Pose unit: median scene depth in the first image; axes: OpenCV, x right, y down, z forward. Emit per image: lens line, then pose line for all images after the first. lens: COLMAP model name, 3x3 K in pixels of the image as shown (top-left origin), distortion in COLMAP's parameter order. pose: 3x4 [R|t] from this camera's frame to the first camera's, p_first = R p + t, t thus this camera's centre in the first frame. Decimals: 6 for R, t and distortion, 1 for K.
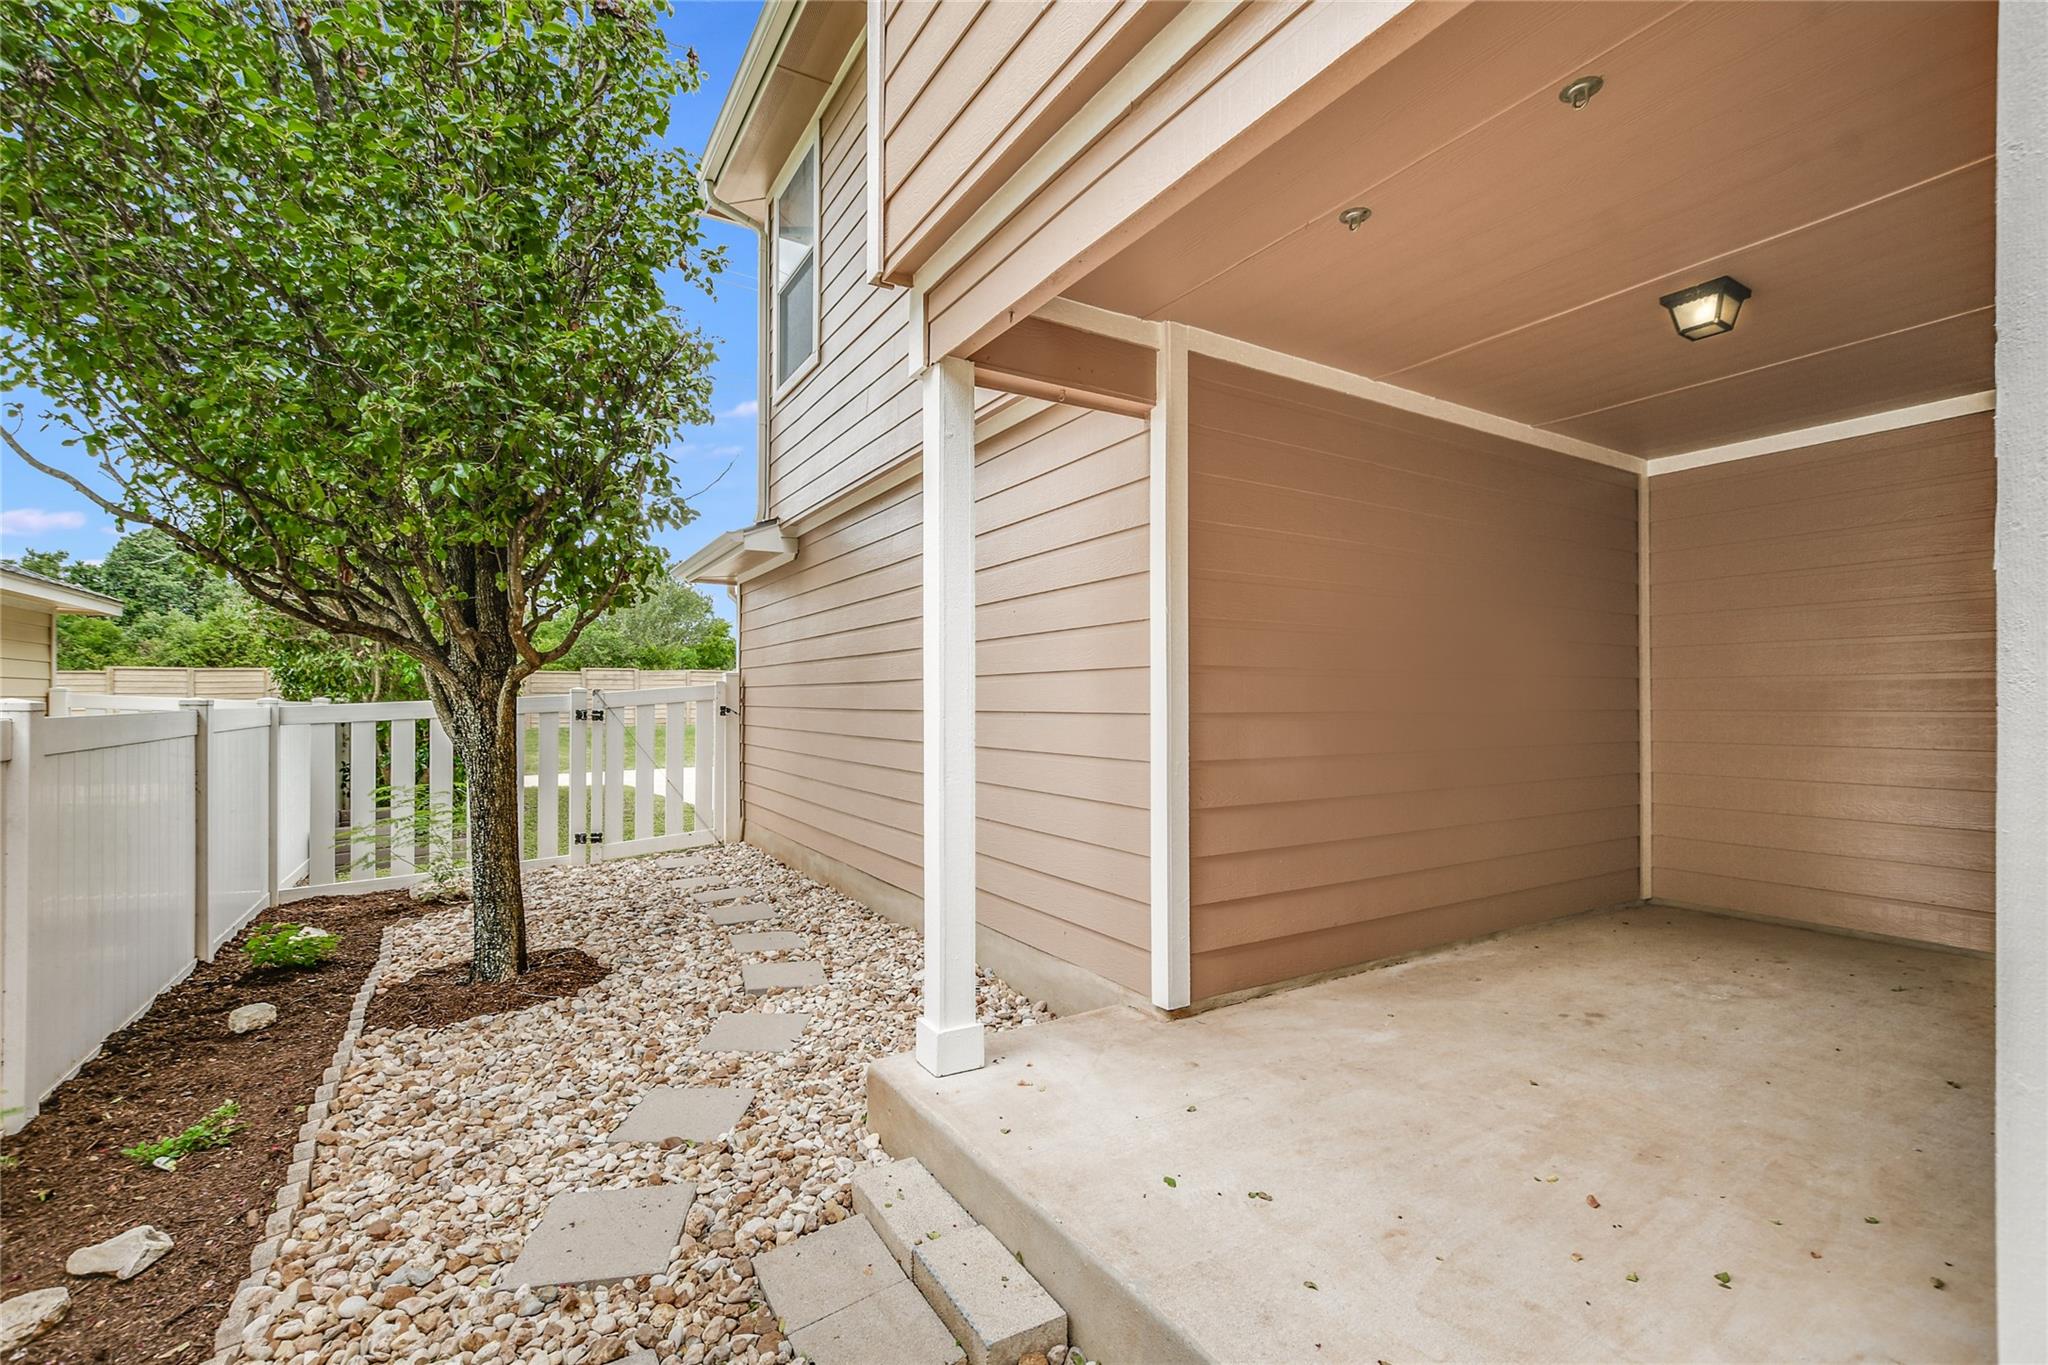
lens RADIAL K [[916.1, 0, 1011.5], [0, 916.1, 698.0], [0, 0, 1]] dist [-0.028336, 0.007714]
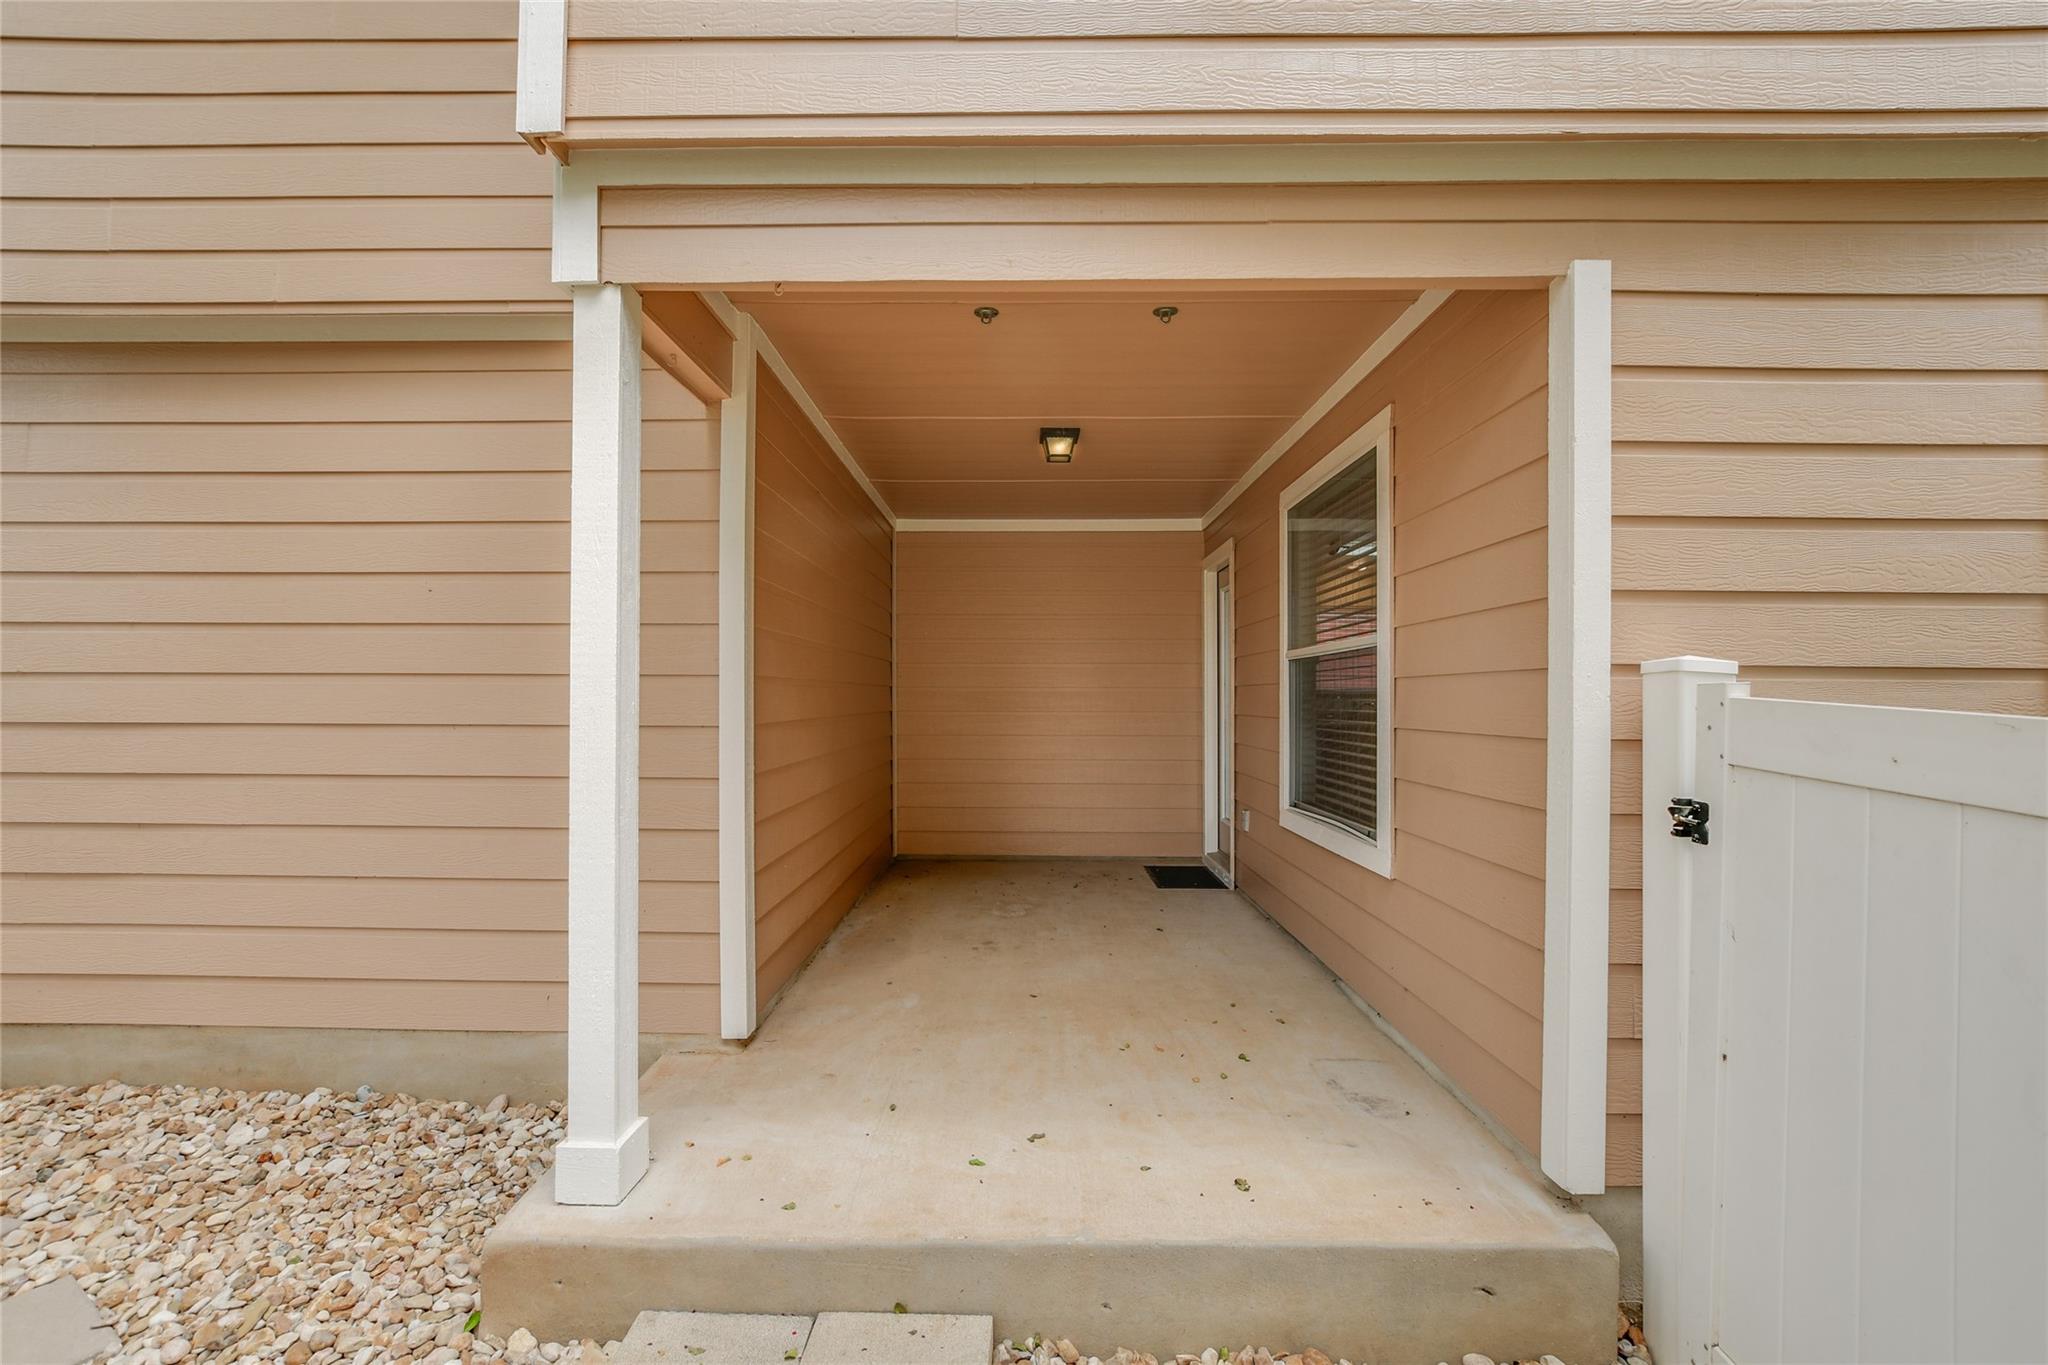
lens RADIAL K [[916.1, 0, 1011.5], [0, 916.1, 698.0], [0, 0, 1]] dist [-0.028336, 0.007714]
pose [[0.499366, 0.000816, 0.866391, -0.514018], [-0.011954, 0.999911, 0.005949, -0.023524], [-0.866309, -0.013328, 0.499331, 0.288716]]
